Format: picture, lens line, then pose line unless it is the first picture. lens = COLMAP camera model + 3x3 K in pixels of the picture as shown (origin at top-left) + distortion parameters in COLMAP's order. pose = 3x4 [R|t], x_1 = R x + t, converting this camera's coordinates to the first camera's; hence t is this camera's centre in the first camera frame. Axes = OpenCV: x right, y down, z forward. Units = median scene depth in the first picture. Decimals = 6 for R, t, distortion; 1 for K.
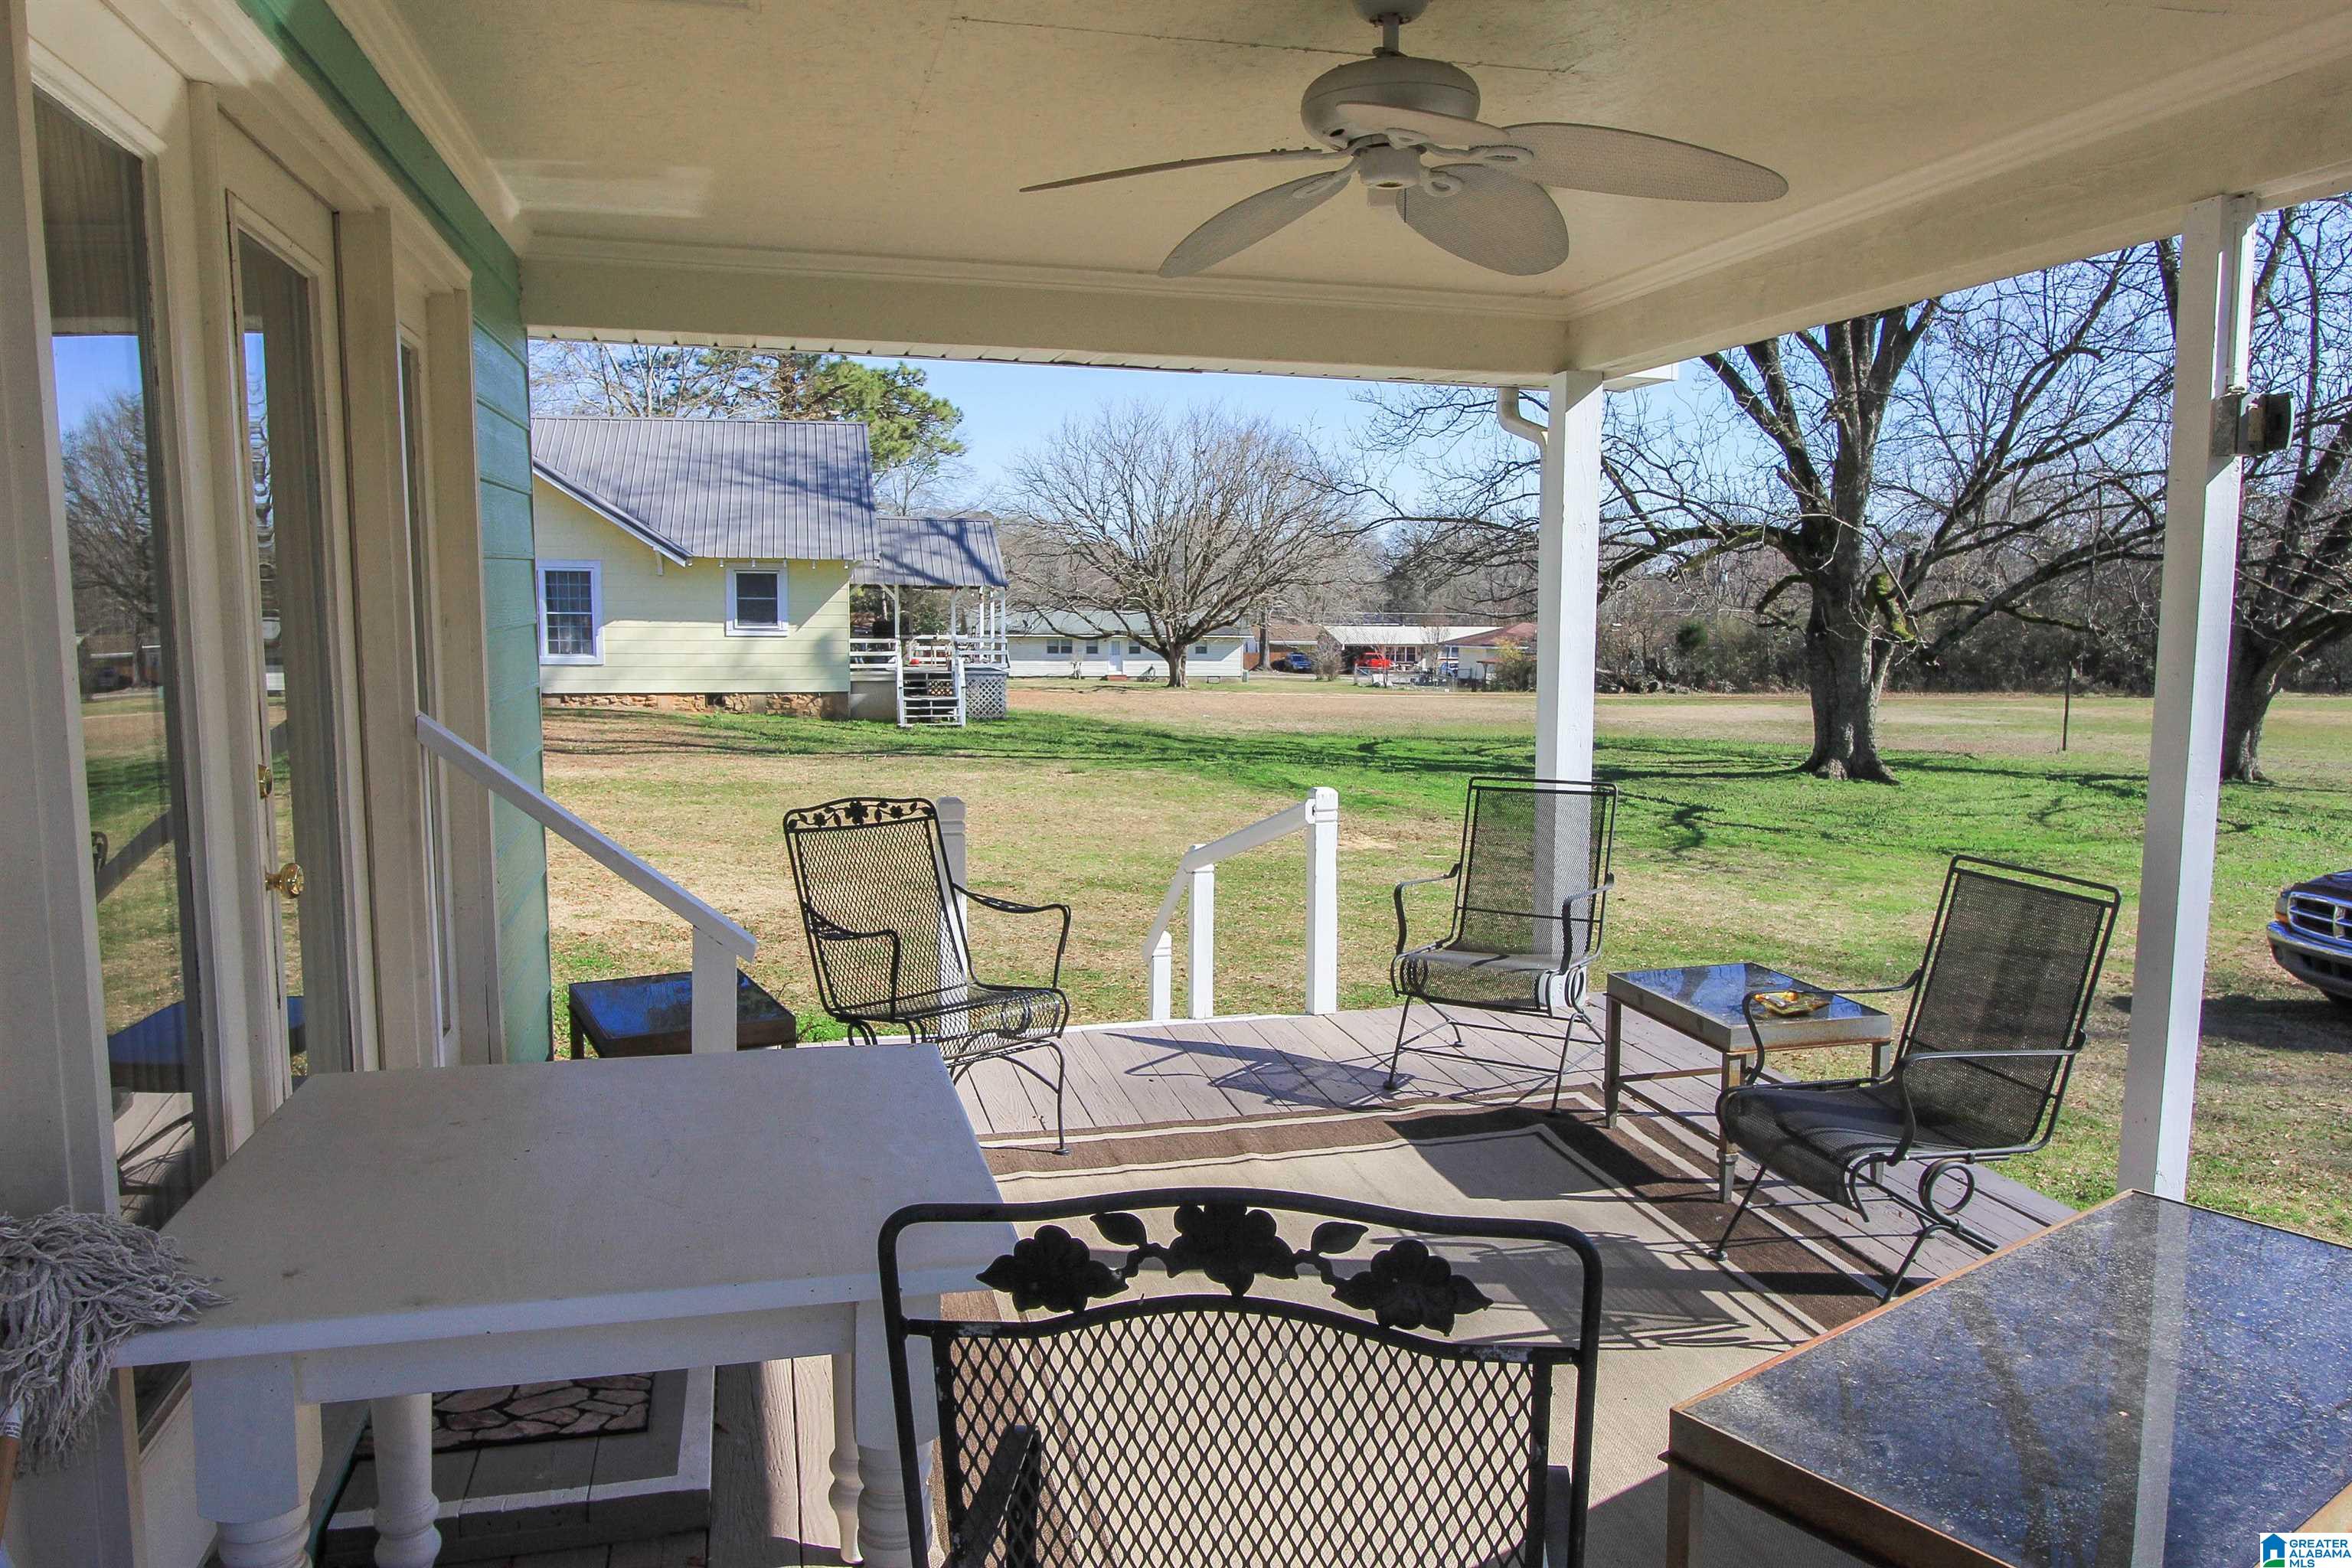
lens RADIAL K [[1682.6, 0, 1181.1], [0, 1682.6, 788.5], [0, 0, 1]] dist [-0.006021, -0.001539]
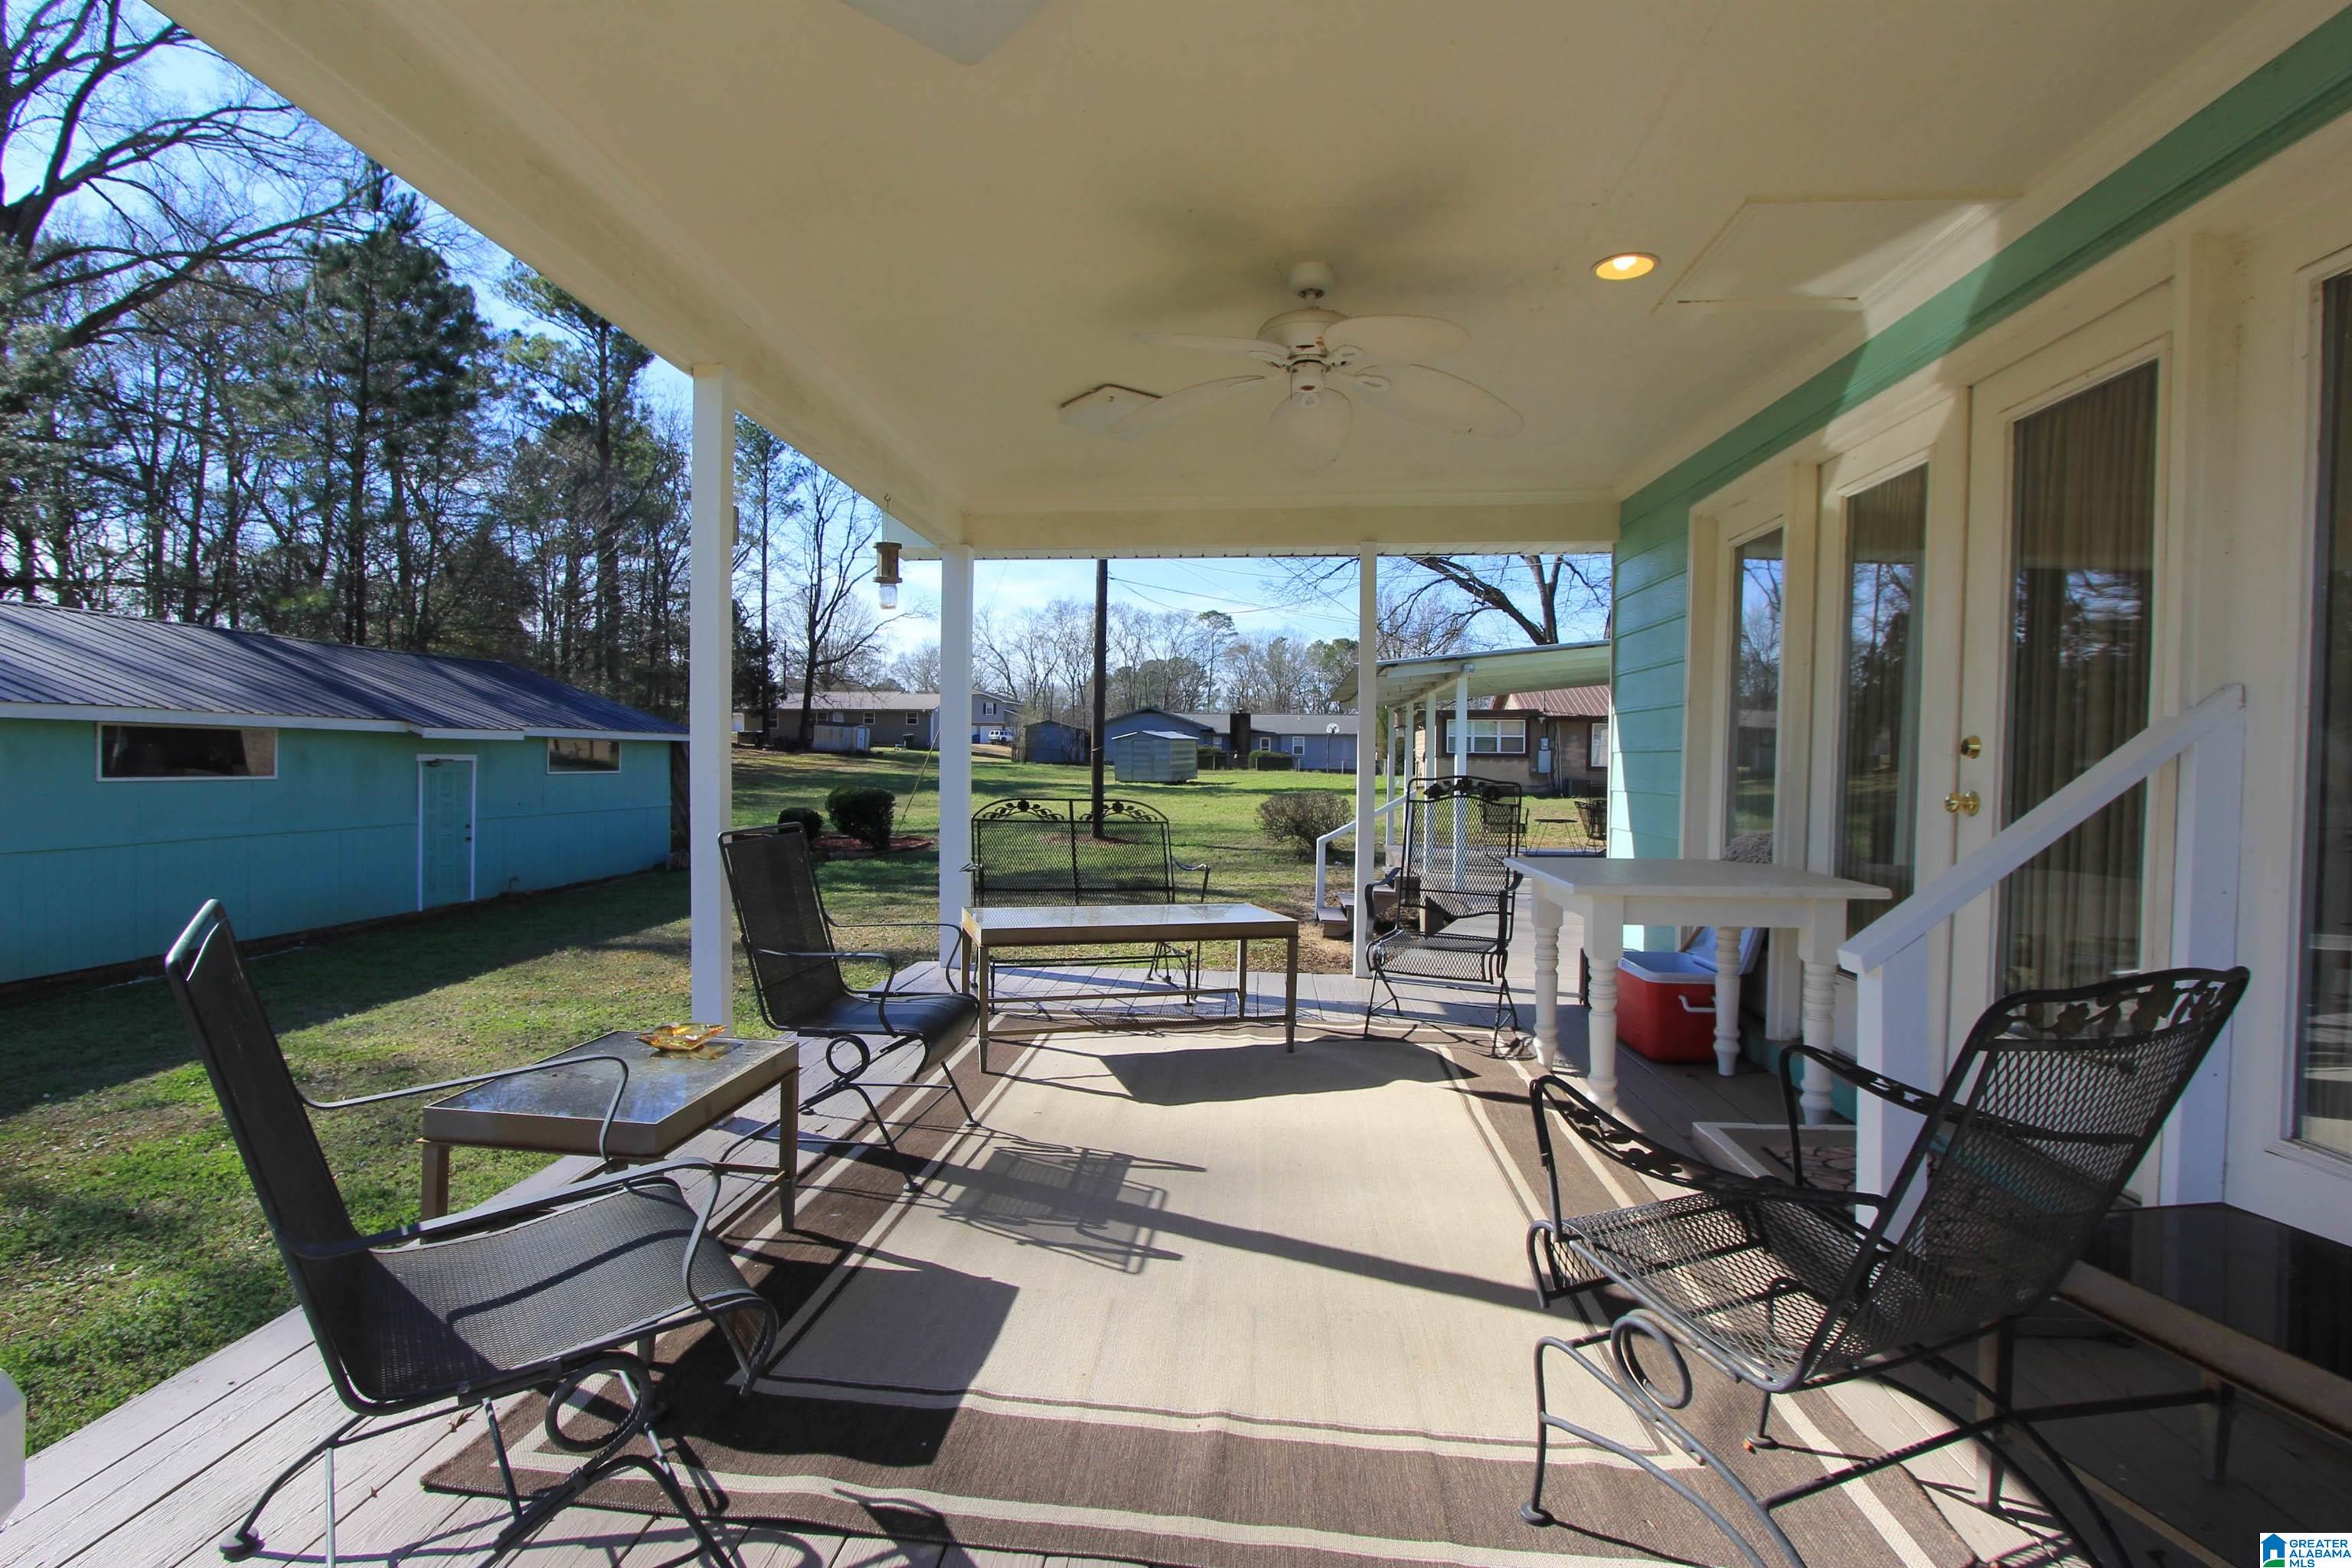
lens RADIAL K [[1085.3, 0, 1164.5], [0, 1085.3, 782.8], [0, 0, 1]] dist [-0.021497, 0.004155]
pose [[-0.943561, -0.024611, 0.330282, -0.076986], [0.017936, 0.991975, 0.125156, -0.082139], [-0.330712, 0.124016, -0.935548, 1.553015]]
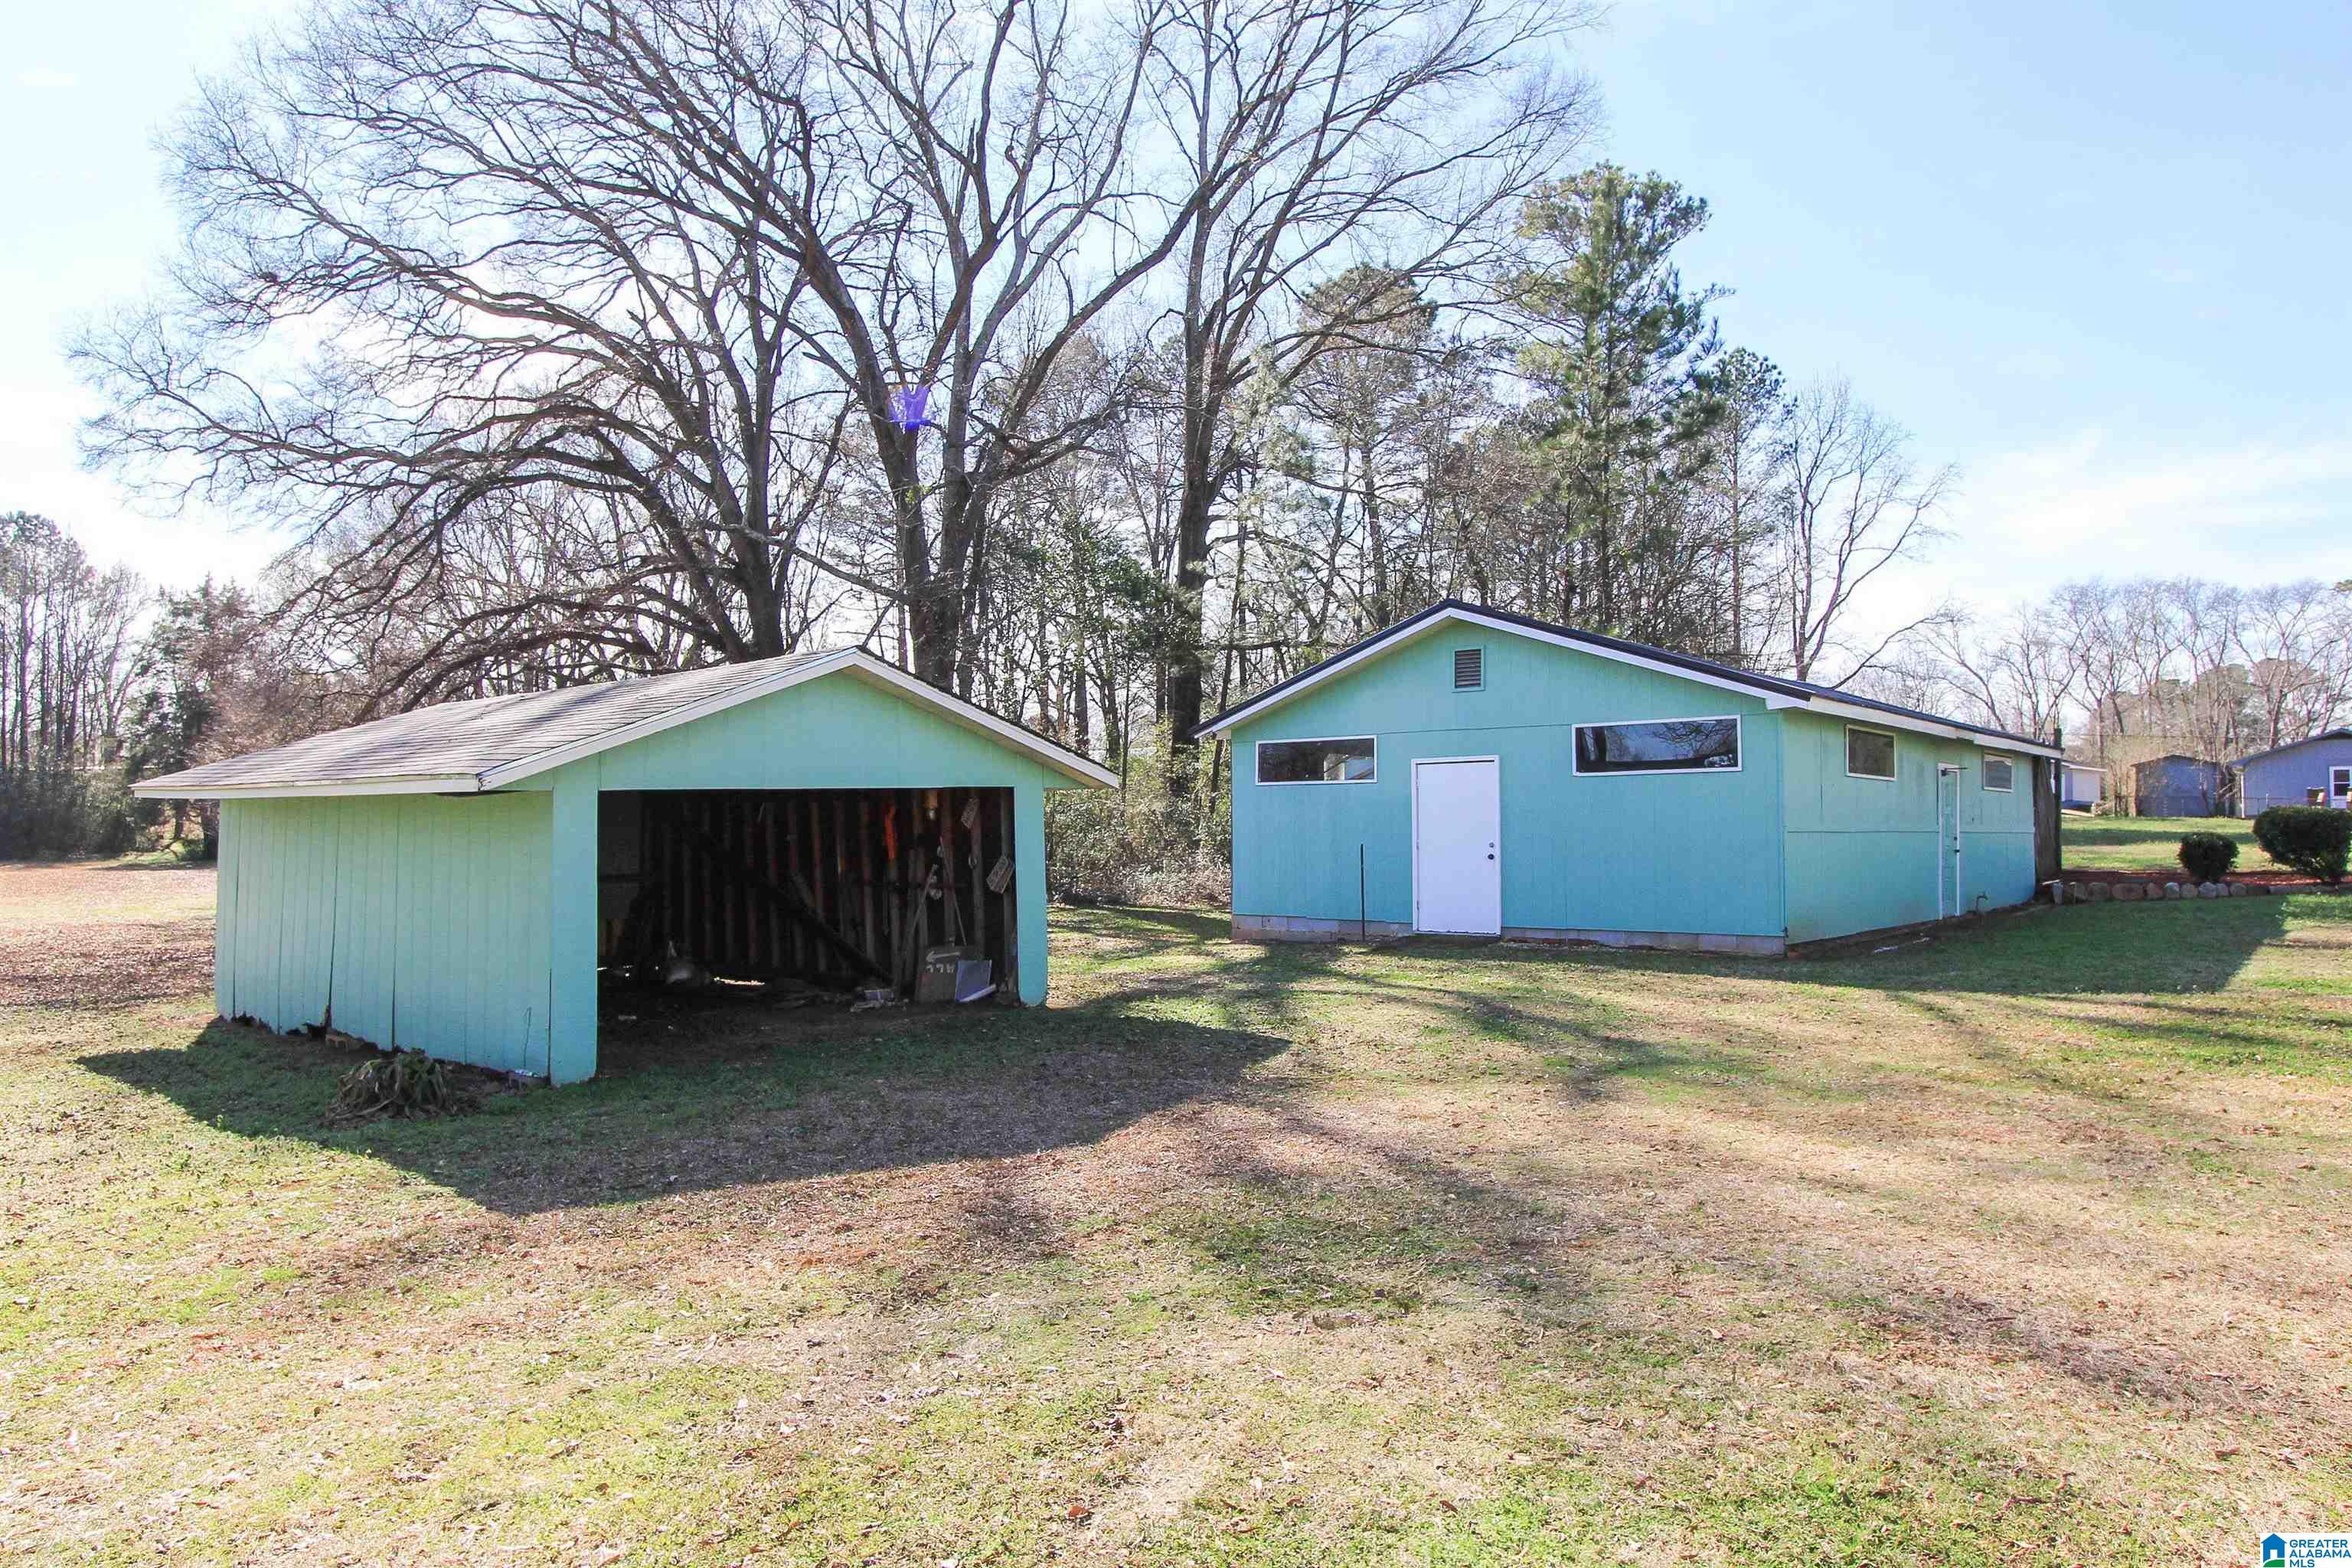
lens RADIAL K [[1460.0, 0, 1171.3], [0, 1460.0, 787.9], [0, 0, 1]] dist [-0.005147, -0.000412]
pose [[-0.560704, 0.015507, 0.827871, 0.717597], [0.083134, 0.995827, 0.037653, -0.078153], [-0.823832, 0.089937, -0.559654, 3.424684]]
